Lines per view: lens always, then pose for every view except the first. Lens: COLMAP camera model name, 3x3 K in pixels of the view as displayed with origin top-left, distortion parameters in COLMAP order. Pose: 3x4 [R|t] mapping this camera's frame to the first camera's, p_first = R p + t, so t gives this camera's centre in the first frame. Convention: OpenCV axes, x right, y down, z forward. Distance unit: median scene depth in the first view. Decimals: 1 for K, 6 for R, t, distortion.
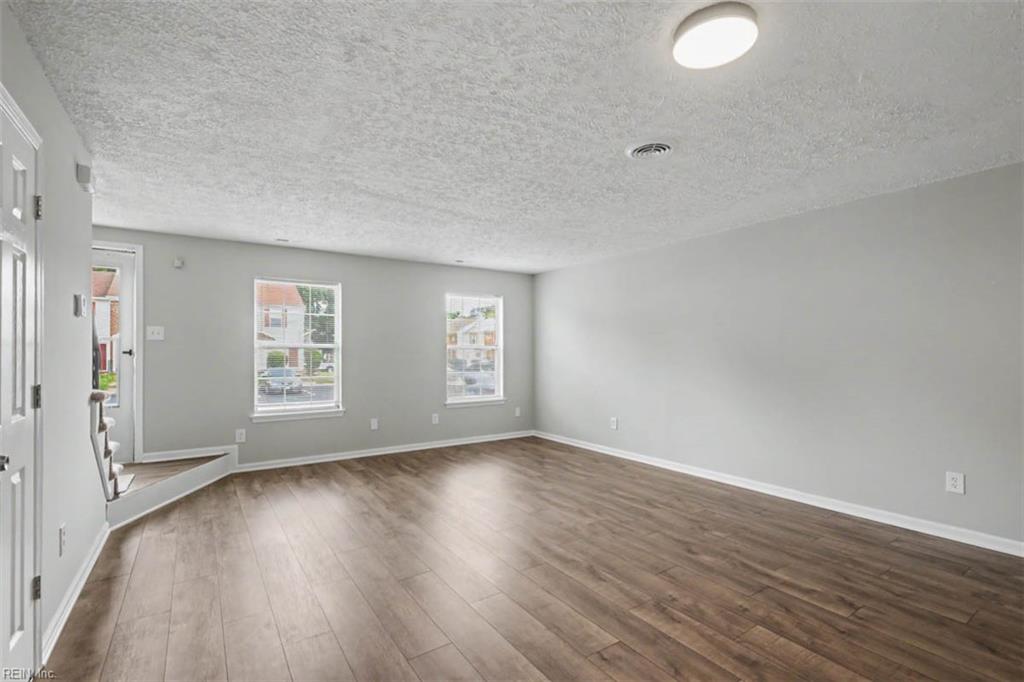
lens RADIAL K [[476.9, 0, 518.7], [0, 476.9, 342.0], [0, 0, 1]] dist [-0.000403, -0.000224]
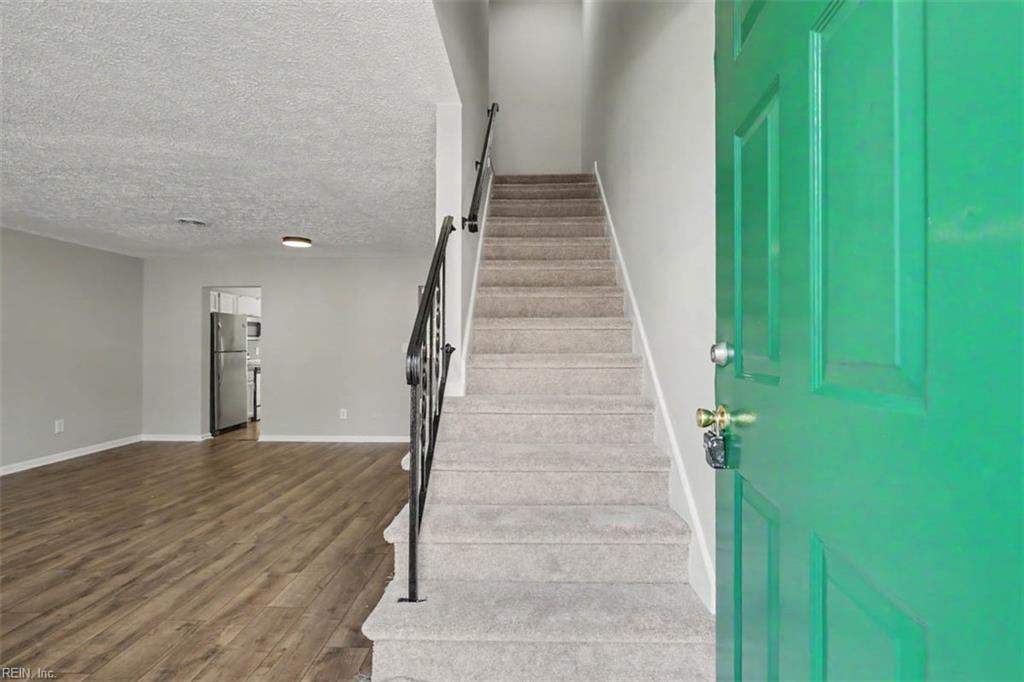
lens RADIAL K [[476.9, 0, 518.7], [0, 476.9, 342.0], [0, 0, 1]] dist [-0.000403, -0.000224]
pose [[-0.811650, 0.002458, 0.584138, -1.174455], [-0.006687, 0.999887, -0.013498, 0.015674], [-0.584105, -0.014862, -0.811542, 1.243974]]
